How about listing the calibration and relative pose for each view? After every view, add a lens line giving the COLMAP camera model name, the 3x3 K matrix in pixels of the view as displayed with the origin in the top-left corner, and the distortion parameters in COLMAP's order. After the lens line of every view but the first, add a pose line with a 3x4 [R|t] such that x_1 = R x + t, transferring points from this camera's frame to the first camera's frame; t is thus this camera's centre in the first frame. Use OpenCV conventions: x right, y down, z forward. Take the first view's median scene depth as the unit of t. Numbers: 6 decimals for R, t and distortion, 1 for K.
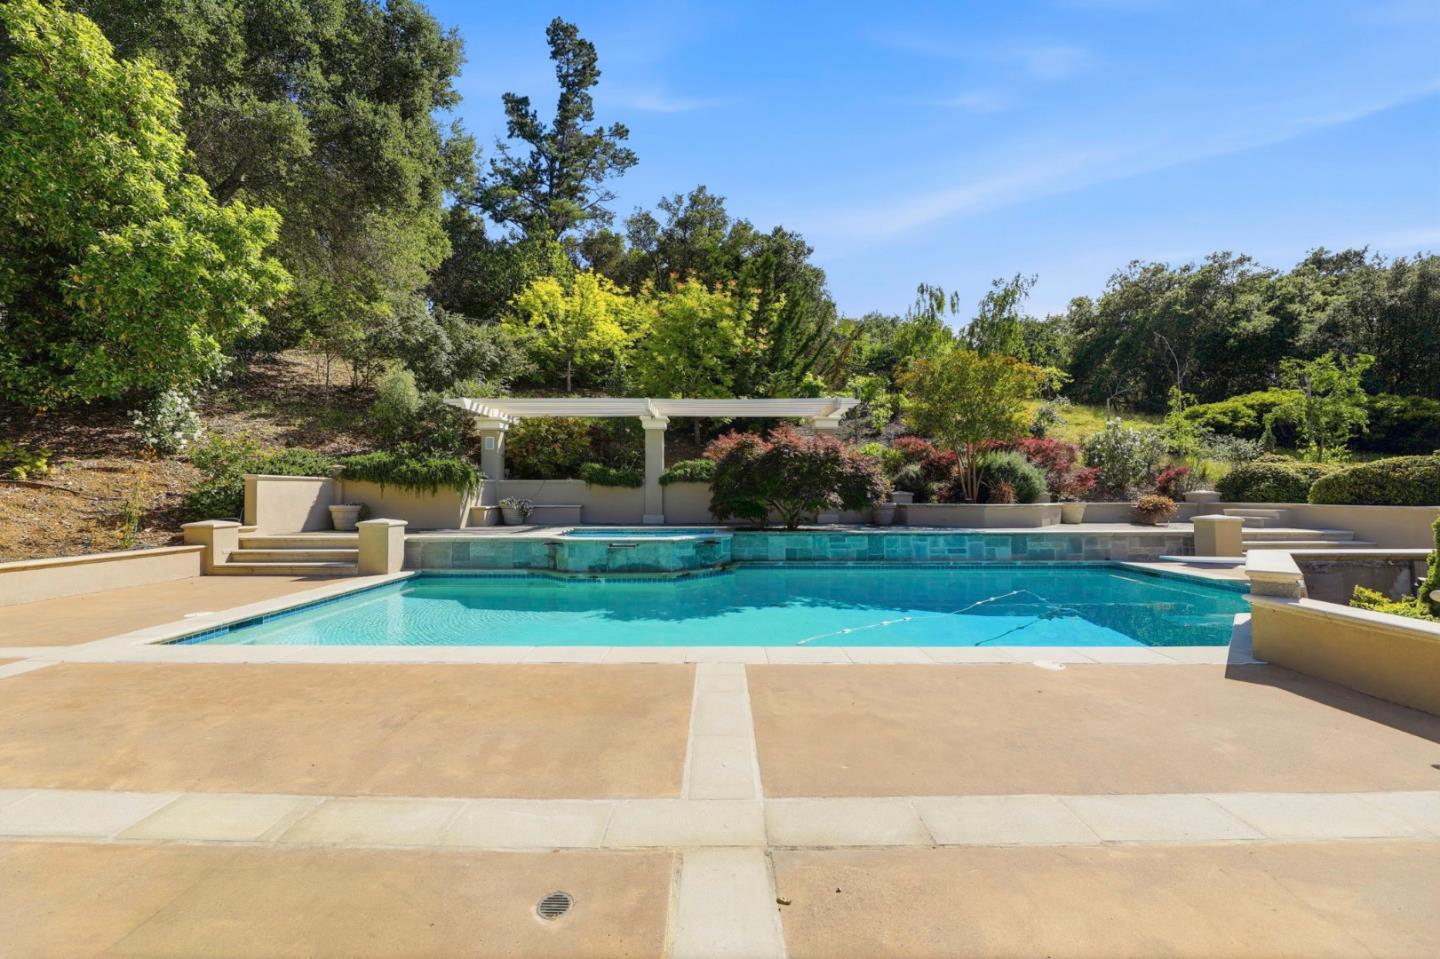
lens RADIAL K [[581.6, 0, 713.0], [0, 581.6, 480.1], [0, 0, 1]] dist [-0.001817, 0.000105]
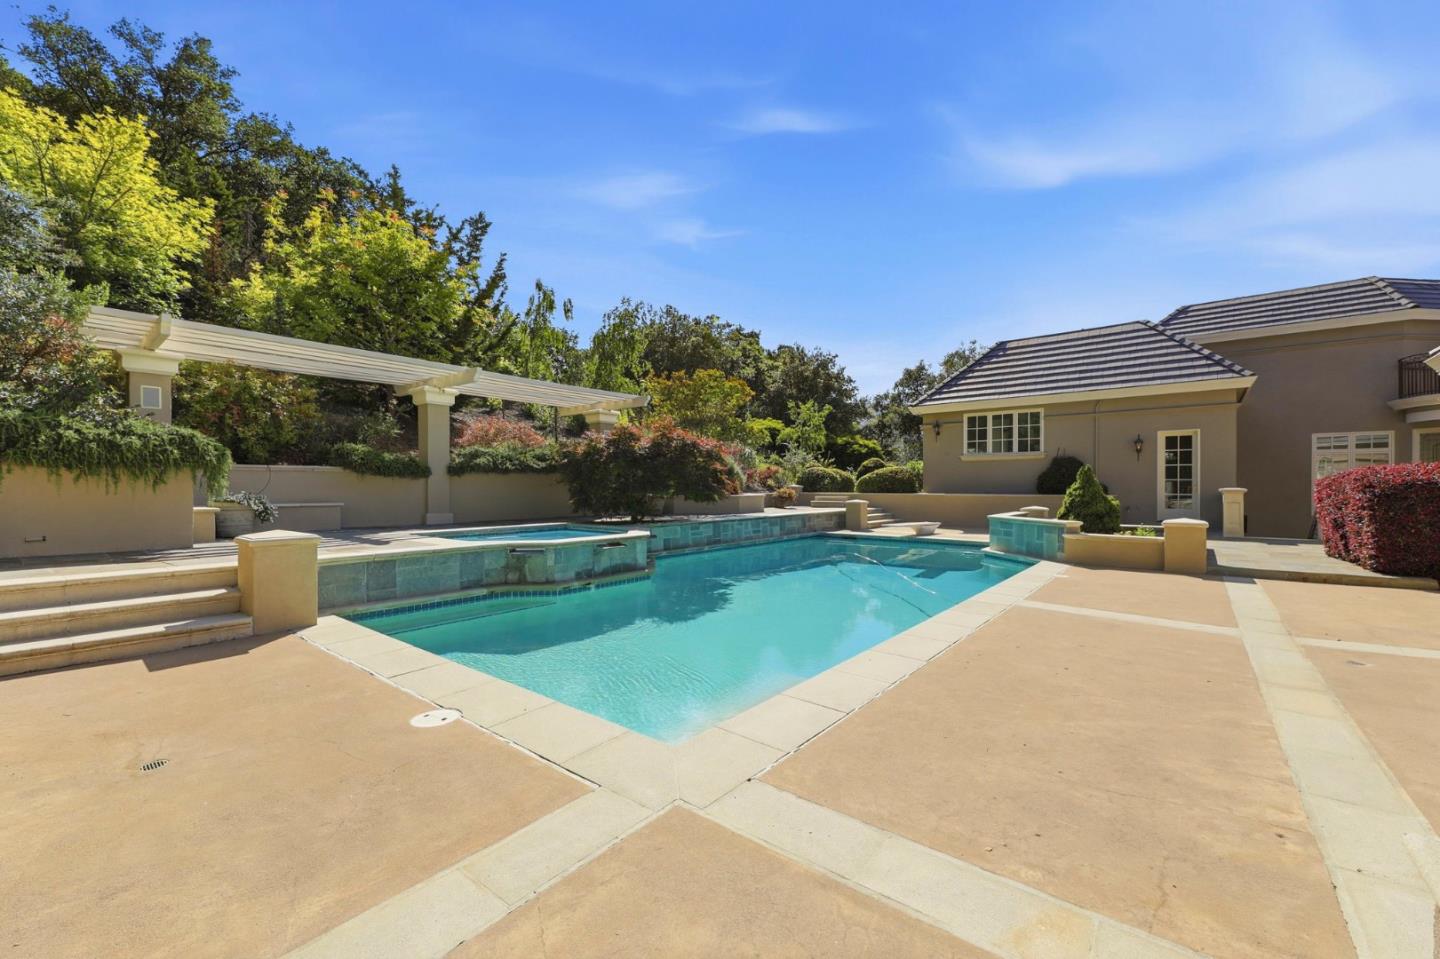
lens RADIAL K [[589.5, 0, 710.9], [0, 589.5, 484.7], [0, 0, 1]] dist [0.007648, -0.000229]
pose [[0.621880, 0.003144, 0.783107, -0.506123], [-0.018923, 0.999760, 0.011013, 0.004914], [-0.782884, -0.021667, 0.621790, 0.211508]]
